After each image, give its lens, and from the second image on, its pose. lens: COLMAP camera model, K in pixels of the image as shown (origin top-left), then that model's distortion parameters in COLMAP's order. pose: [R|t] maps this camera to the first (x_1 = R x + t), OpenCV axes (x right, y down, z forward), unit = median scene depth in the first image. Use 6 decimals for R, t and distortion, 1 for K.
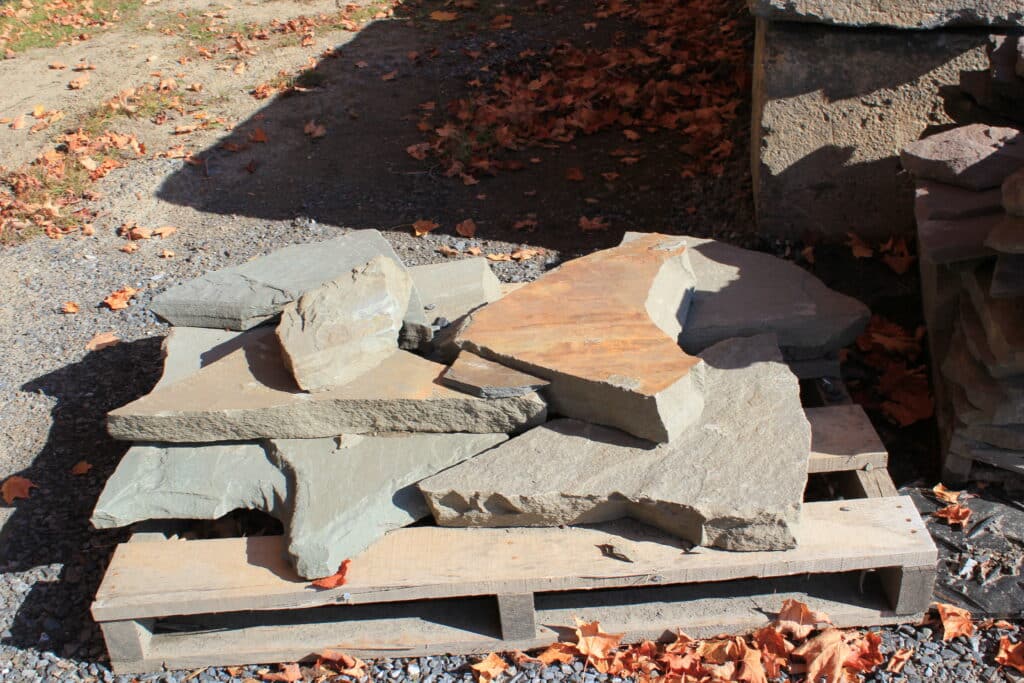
lens RADIAL K [[1107.2, 0, 512.0], [0, 1107.2, 341.5], [0, 0, 1]] dist [-0.120879, 0.143672]
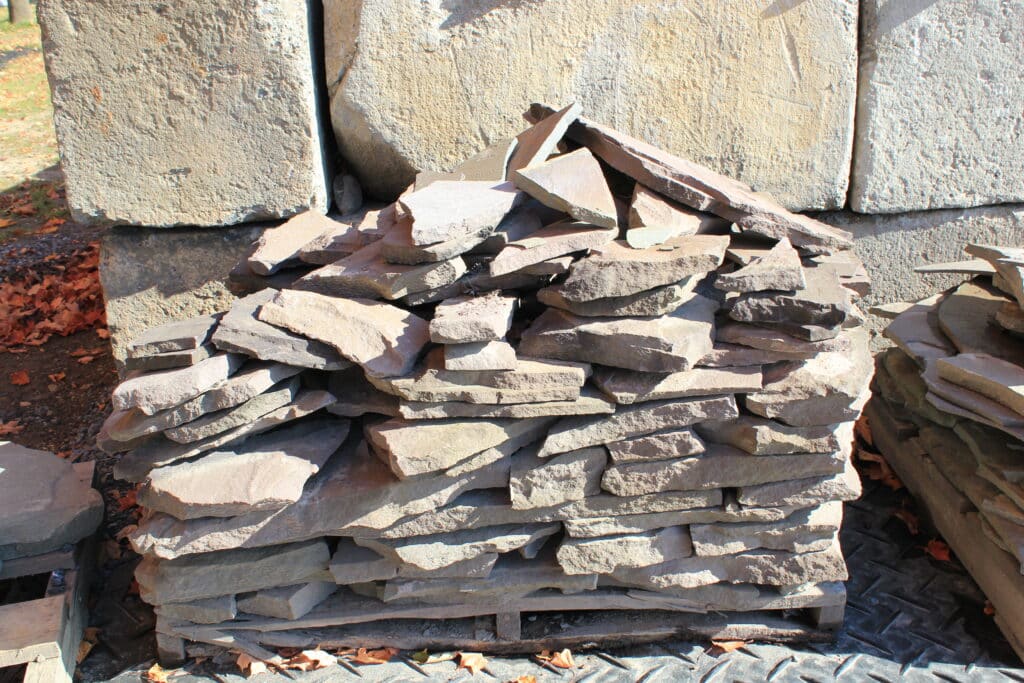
lens RADIAL K [[1107.2, 0, 512.0], [0, 1107.2, 341.5], [0, 0, 1]] dist [-0.120879, 0.143672]
pose [[0.975701, -0.075420, 0.205717, 0.399572], [0.106806, 0.983502, -0.146001, 0.012589], [-0.191311, 0.164426, 0.967659, -0.079981]]
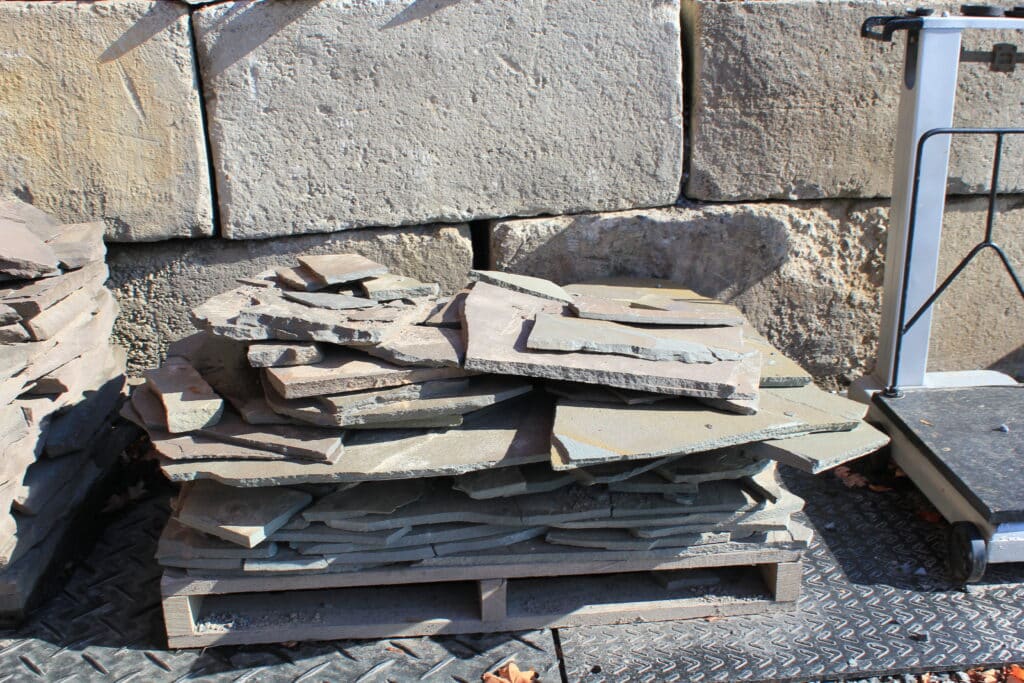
lens RADIAL K [[1107.2, 0, 512.0], [0, 1107.2, 341.5], [0, 0, 1]] dist [-0.120879, 0.143672]
pose [[0.963332, -0.082486, 0.255317, 0.801098], [0.128502, 0.977177, -0.169150, 0.083005], [-0.235538, 0.195757, 0.951946, -0.227240]]
